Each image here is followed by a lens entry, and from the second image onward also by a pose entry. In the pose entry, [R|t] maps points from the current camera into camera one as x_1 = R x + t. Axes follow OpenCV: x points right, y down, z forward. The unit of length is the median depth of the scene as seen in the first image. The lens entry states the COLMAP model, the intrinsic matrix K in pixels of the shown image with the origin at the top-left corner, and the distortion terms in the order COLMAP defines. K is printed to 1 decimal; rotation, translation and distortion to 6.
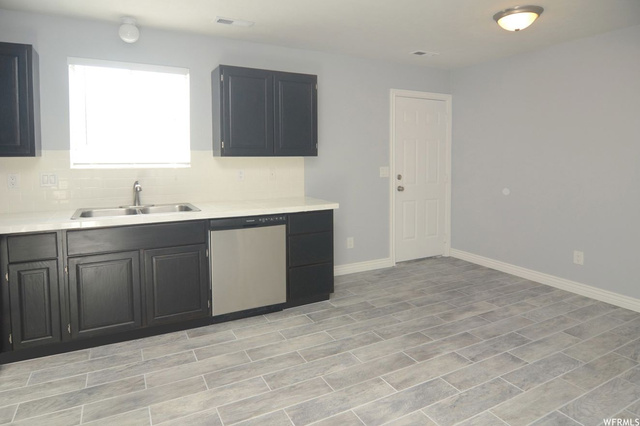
lens RADIAL K [[363.8, 0, 313.3], [0, 363.8, 217.3], [0, 0, 1]] dist [-0.012446, -0.003744]
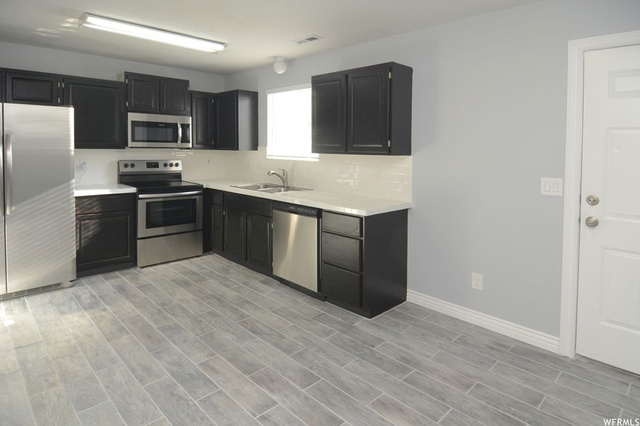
lens RADIAL K [[363.8, 0, 293.5], [0, 363.8, 214.1], [0, 0, 1]] dist [-0.012446, -0.003744]
pose [[0.271670, 0.178706, -0.945653, 1.027691], [-0.174711, 0.975439, 0.134144, -0.140130], [0.946399, 0.128773, 0.296219, 0.710201]]
